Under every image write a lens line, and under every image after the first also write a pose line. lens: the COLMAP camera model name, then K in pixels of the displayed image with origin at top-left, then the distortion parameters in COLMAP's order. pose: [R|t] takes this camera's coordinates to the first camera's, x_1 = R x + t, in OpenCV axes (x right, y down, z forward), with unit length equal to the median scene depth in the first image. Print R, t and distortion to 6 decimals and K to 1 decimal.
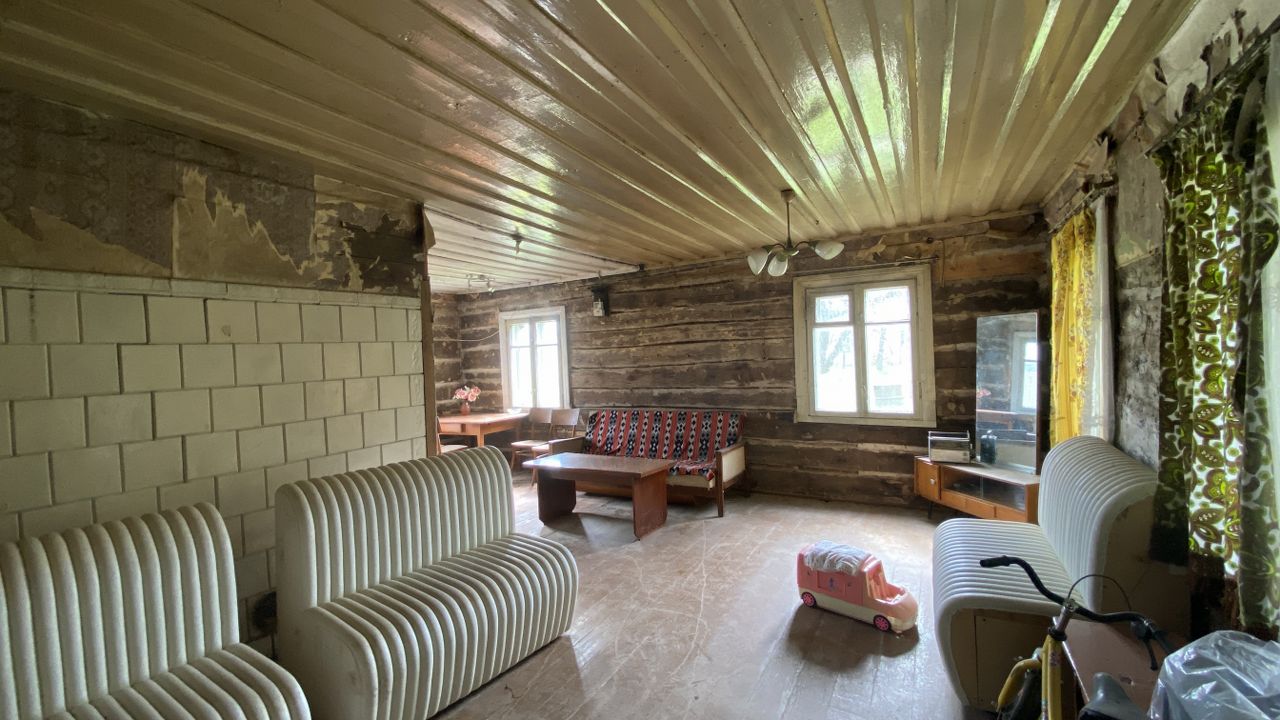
lens RADIAL K [[510.8, 0, 638.4], [0, 510.8, 369.8], [0, 0, 1]] dist [-0.001372, -0.002131]
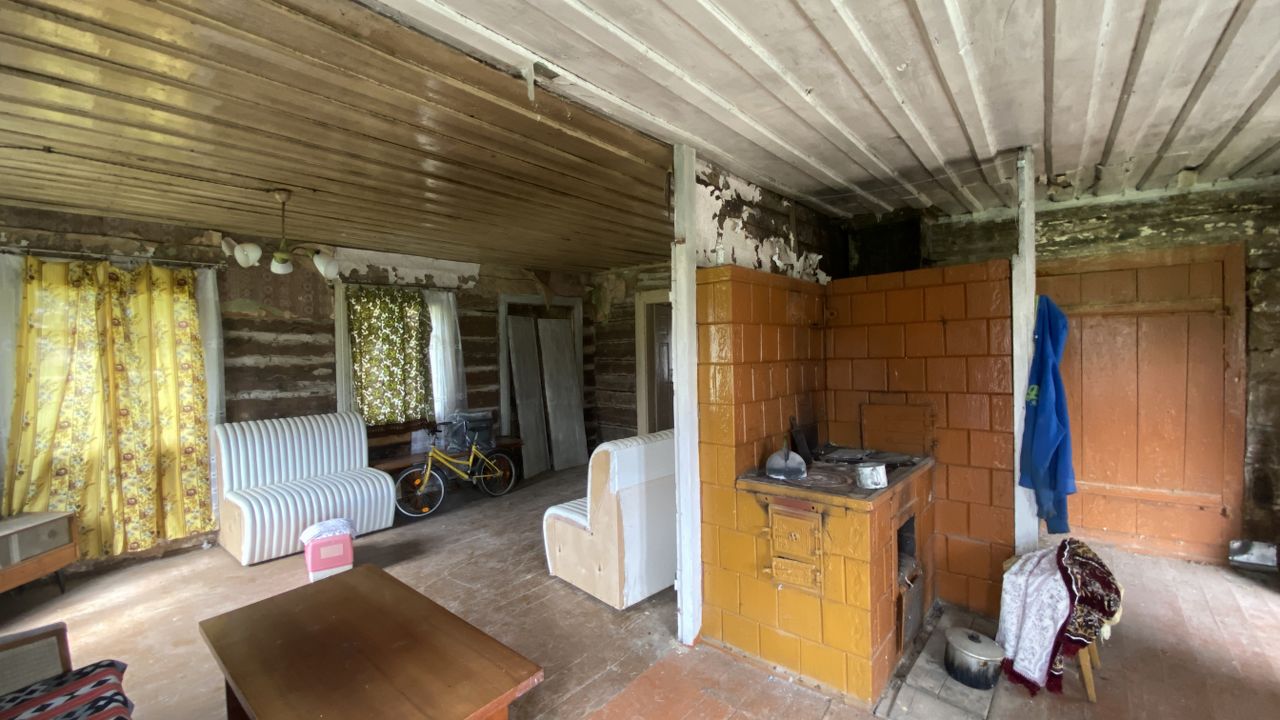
lens RADIAL K [[510.8, 0, 640.9], [0, 510.8, 364.4], [0, 0, 1]] dist [-0.001372, -0.002131]
pose [[-0.982116, 0.061369, 0.177994, -0.600836], [0.071976, 0.995957, 0.053756, -0.049538], [-0.173975, 0.065606, -0.982562, 2.129253]]
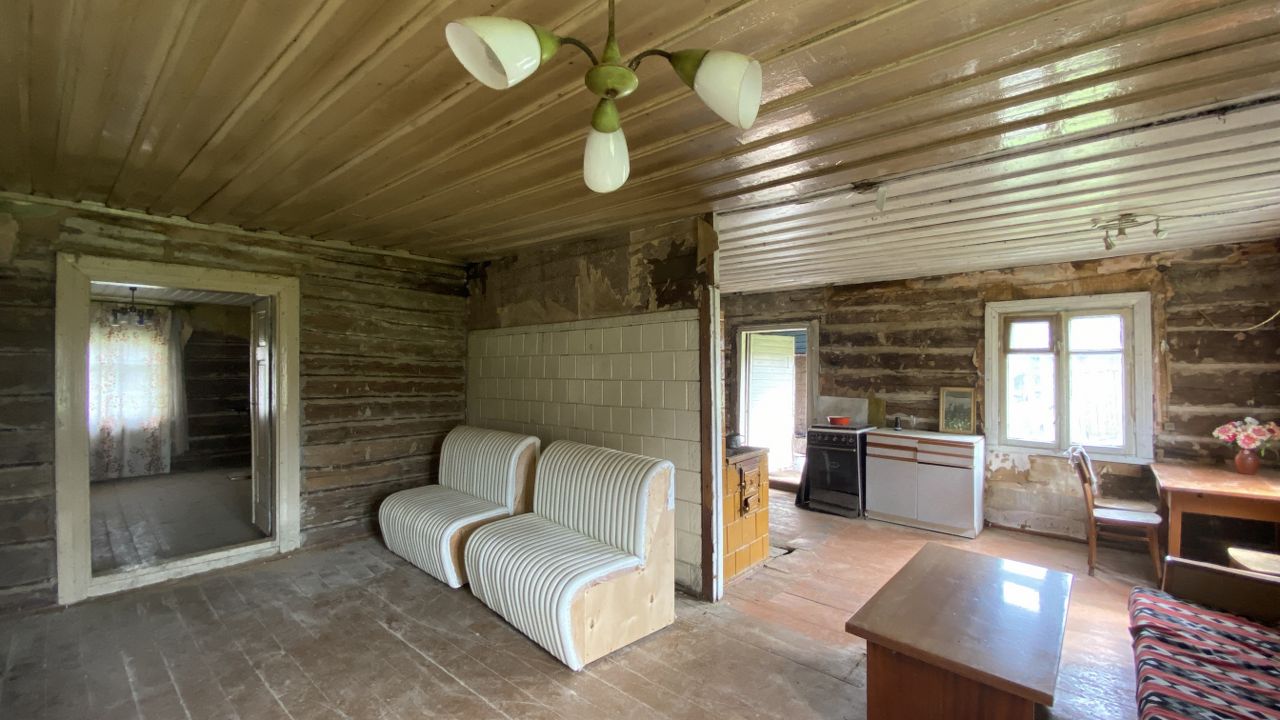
lens RADIAL K [[510.8, 0, 636.5], [0, 510.8, 362.4], [0, 0, 1]] dist [-0.001372, -0.002131]
pose [[-0.213311, 0.037798, -0.976253, 0.706422], [-0.019972, 0.998874, 0.043037, -0.085561], [0.976780, 0.028678, -0.212316, 1.274339]]
